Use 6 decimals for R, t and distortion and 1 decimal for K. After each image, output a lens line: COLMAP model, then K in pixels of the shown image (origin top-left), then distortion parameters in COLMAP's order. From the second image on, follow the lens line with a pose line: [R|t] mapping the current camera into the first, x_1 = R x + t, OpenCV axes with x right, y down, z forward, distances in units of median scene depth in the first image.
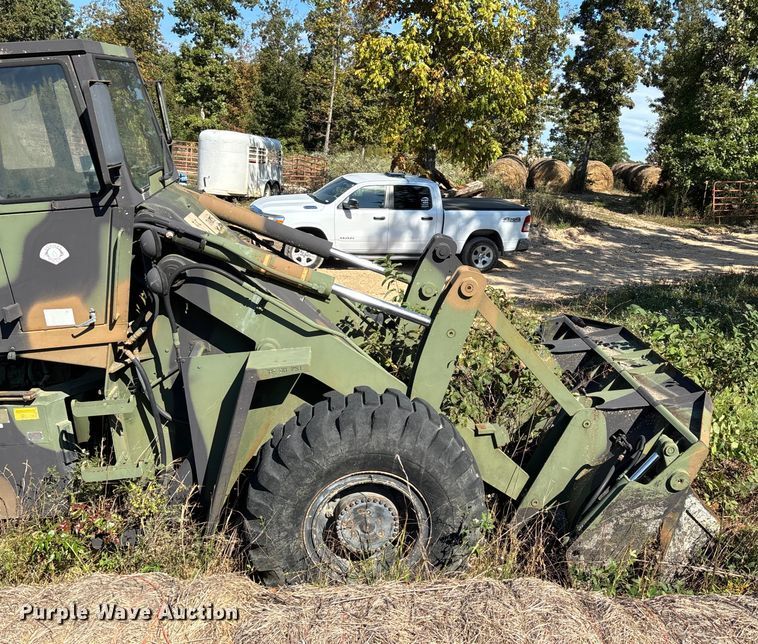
lens RADIAL K [[789.4, 0, 400.0], [0, 789.4, 326.0], [0, 0, 1]] dist [0.051584, 0.000000]
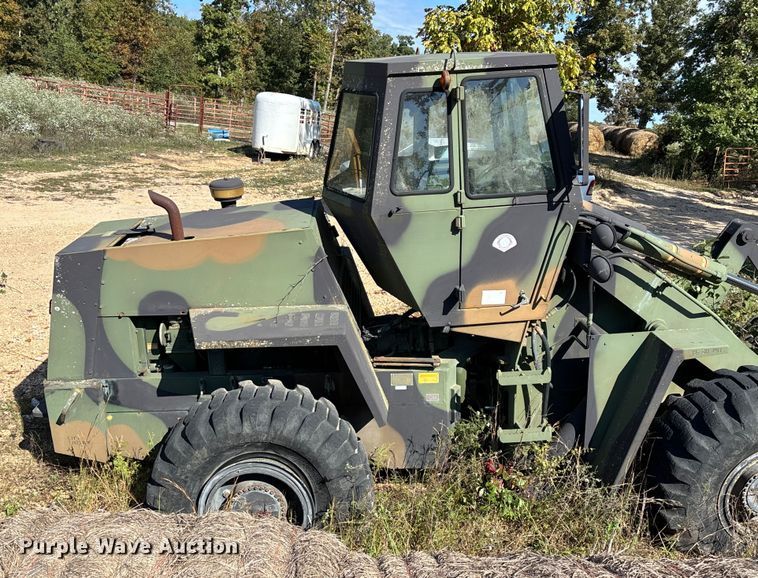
lens RADIAL K [[725.8, 0, 372.7], [0, 725.8, 286.8], [0, 0, 1]] dist [0.050888, 0.000000]
pose [[0.999499, 0.024866, -0.019583, -0.534456], [-0.024440, 0.999466, 0.021693, -0.040838], [0.020112, -0.021203, 0.999573, -0.033239]]
